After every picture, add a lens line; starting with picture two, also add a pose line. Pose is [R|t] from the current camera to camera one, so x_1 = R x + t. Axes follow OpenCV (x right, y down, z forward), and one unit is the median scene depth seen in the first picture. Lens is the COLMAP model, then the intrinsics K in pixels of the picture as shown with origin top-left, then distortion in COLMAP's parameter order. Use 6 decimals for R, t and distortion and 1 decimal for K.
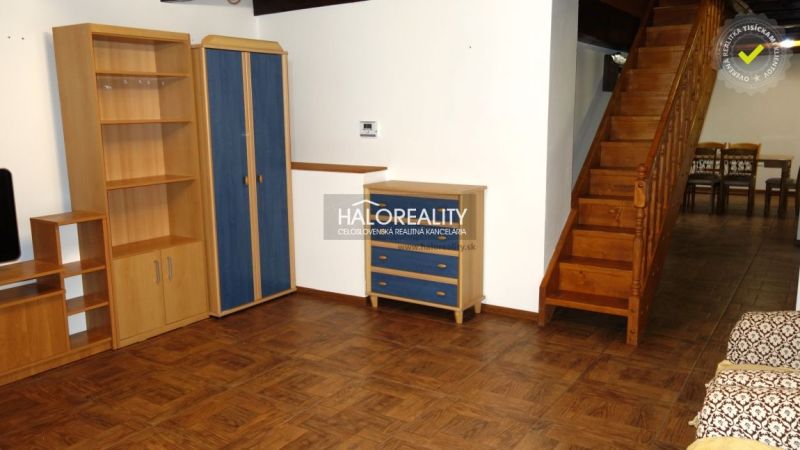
lens RADIAL K [[670.0, 0, 407.0], [0, 670.0, 225.7], [0, 0, 1]] dist [0.008497, -0.006091]
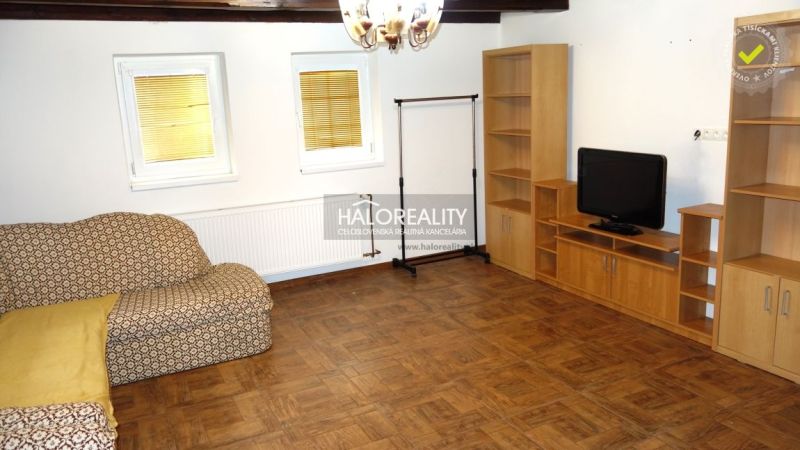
lens RADIAL K [[642.0, 0, 396.2], [0, 642.0, 225.1], [0, 0, 1]] dist [0.015388, -0.005735]
pose [[-0.521616, 0.214319, -0.825823, 0.565933], [-0.095399, 0.947214, 0.306079, -0.241677], [0.847830, 0.238439, -0.473637, 1.033693]]
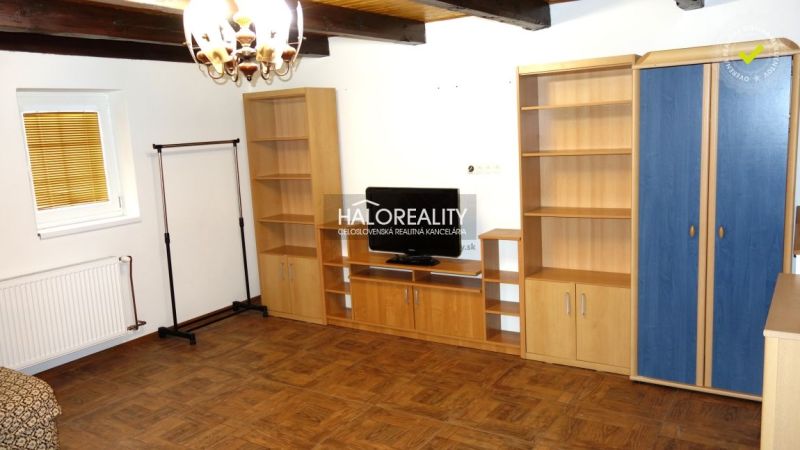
lens RADIAL K [[642.0, 0, 401.6], [0, 642.0, 224.6], [0, 0, 1]] dist [0.015388, -0.005735]
pose [[-0.005660, 0.168596, -0.985669, 0.586253], [-0.121331, 0.978287, 0.168030, -0.188516], [0.992596, 0.120543, 0.014919, 0.778537]]
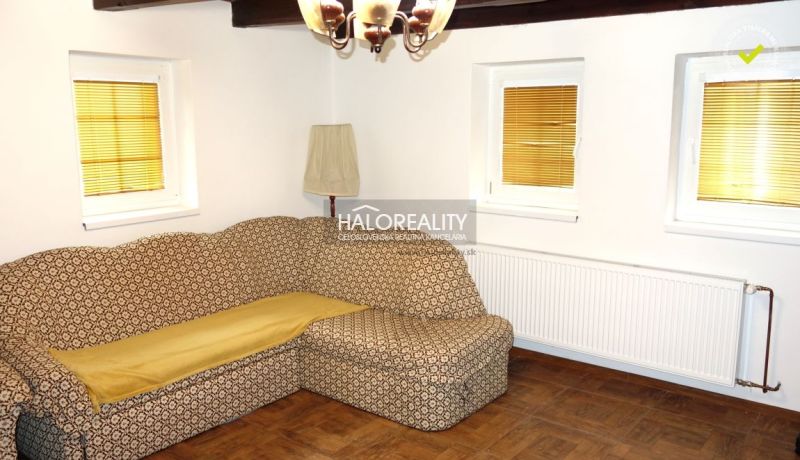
lens RADIAL K [[675.4, 0, 397.1], [0, 675.4, 225.3], [0, 0, 1]] dist [-0.008750, -0.000528]
pose [[-0.993645, -0.003814, 0.112499, -0.204127], [0.033553, 0.943955, 0.328363, -0.249111], [-0.107446, 0.330051, -0.937828, 1.145950]]
